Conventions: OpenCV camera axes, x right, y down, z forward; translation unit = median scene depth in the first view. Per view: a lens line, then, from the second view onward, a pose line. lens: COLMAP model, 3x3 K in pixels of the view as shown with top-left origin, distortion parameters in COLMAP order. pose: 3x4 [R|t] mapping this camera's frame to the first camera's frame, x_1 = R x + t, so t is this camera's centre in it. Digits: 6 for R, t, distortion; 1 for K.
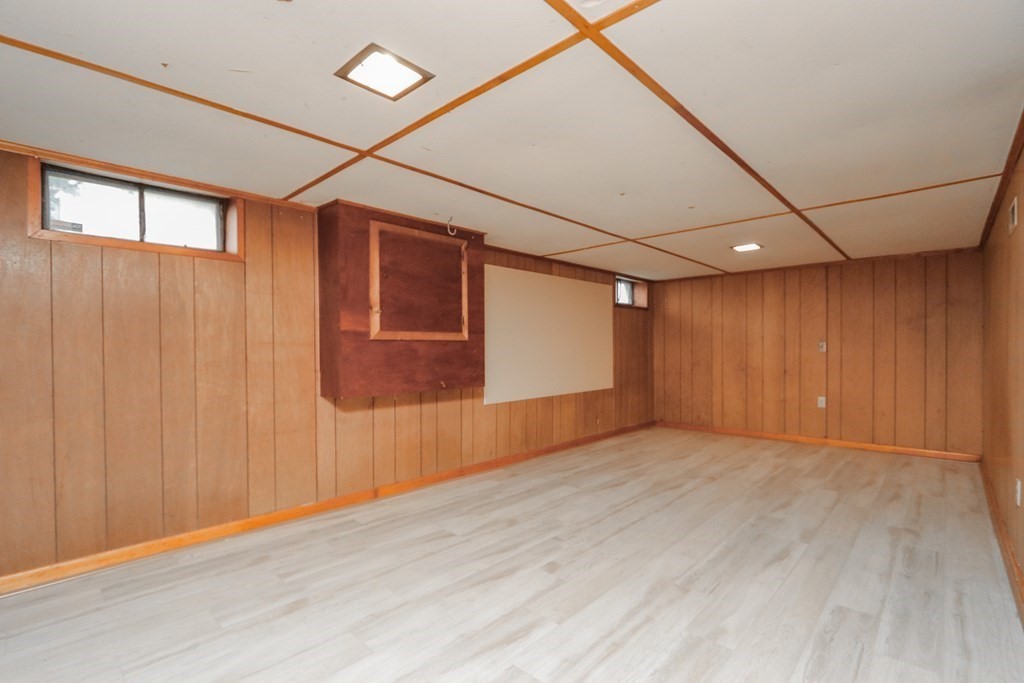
lens RADIAL K [[476.8, 0, 512.1], [0, 476.8, 346.1], [0, 0, 1]] dist [-0.008478, 0.000438]
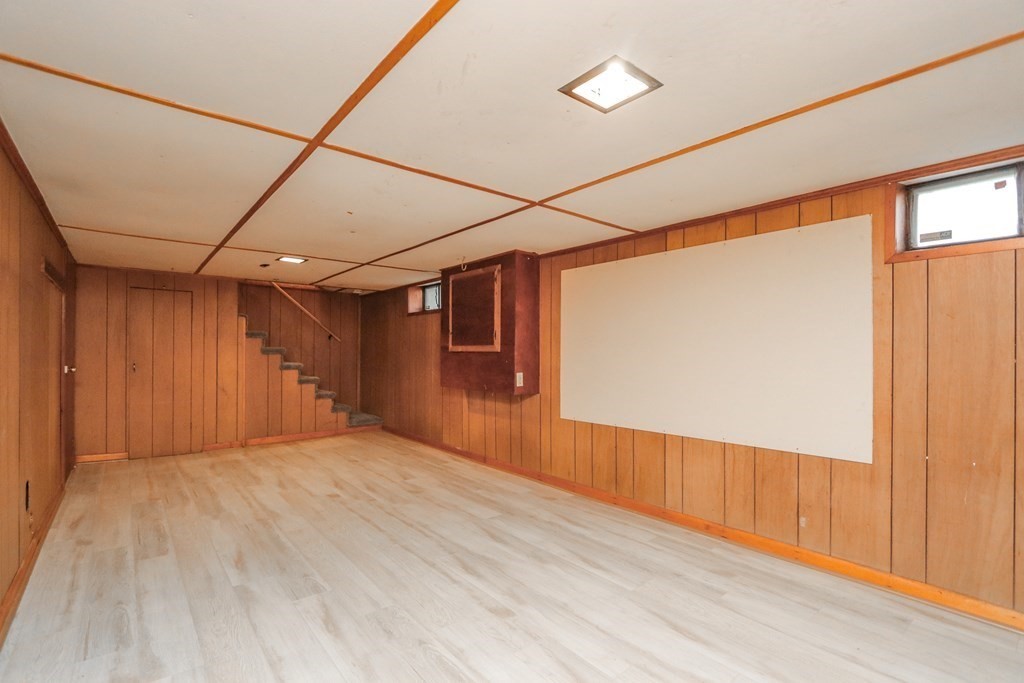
lens RADIAL K [[475.6, 0, 509.2], [0, 475.6, 352.5], [0, 0, 1]] dist [-0.018080, 0.001518]
pose [[-0.140289, 0.002852, -0.990106, 1.133868], [-0.002009, 0.999993, 0.003165, -0.014891], [0.990109, 0.002433, -0.140283, 1.304308]]
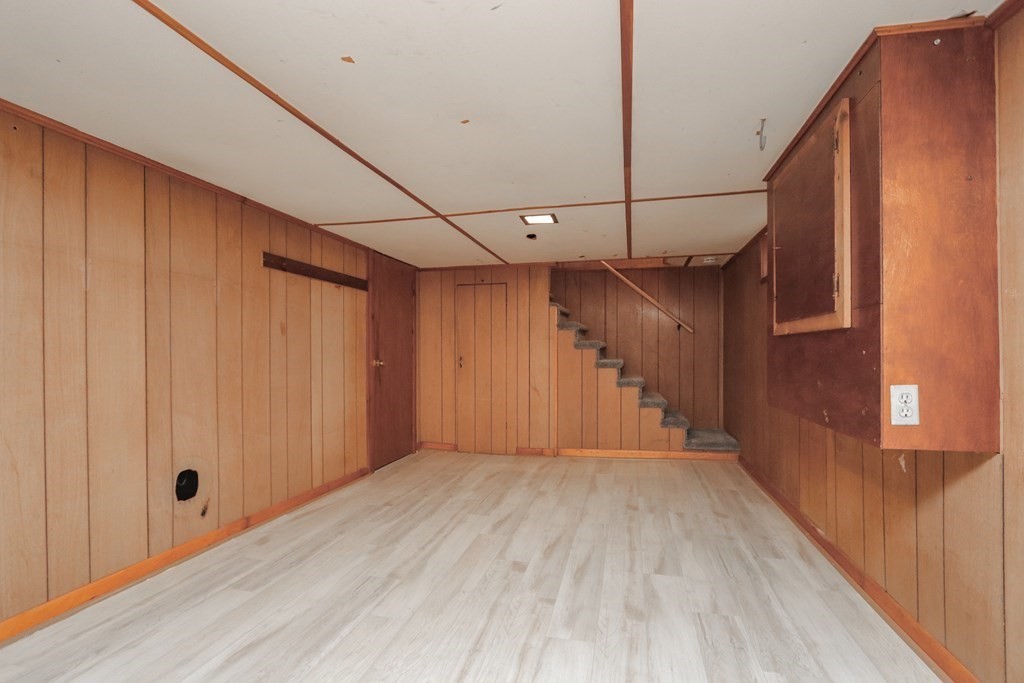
lens RADIAL K [[475.6, 0, 509.2], [0, 475.6, 352.5], [0, 0, 1]] dist [-0.018080, 0.001518]
pose [[-0.877107, 0.006942, -0.480245, 0.420403], [0.008810, 0.999960, -0.001635, 0.009643], [0.480214, -0.005665, -0.877133, 1.354123]]
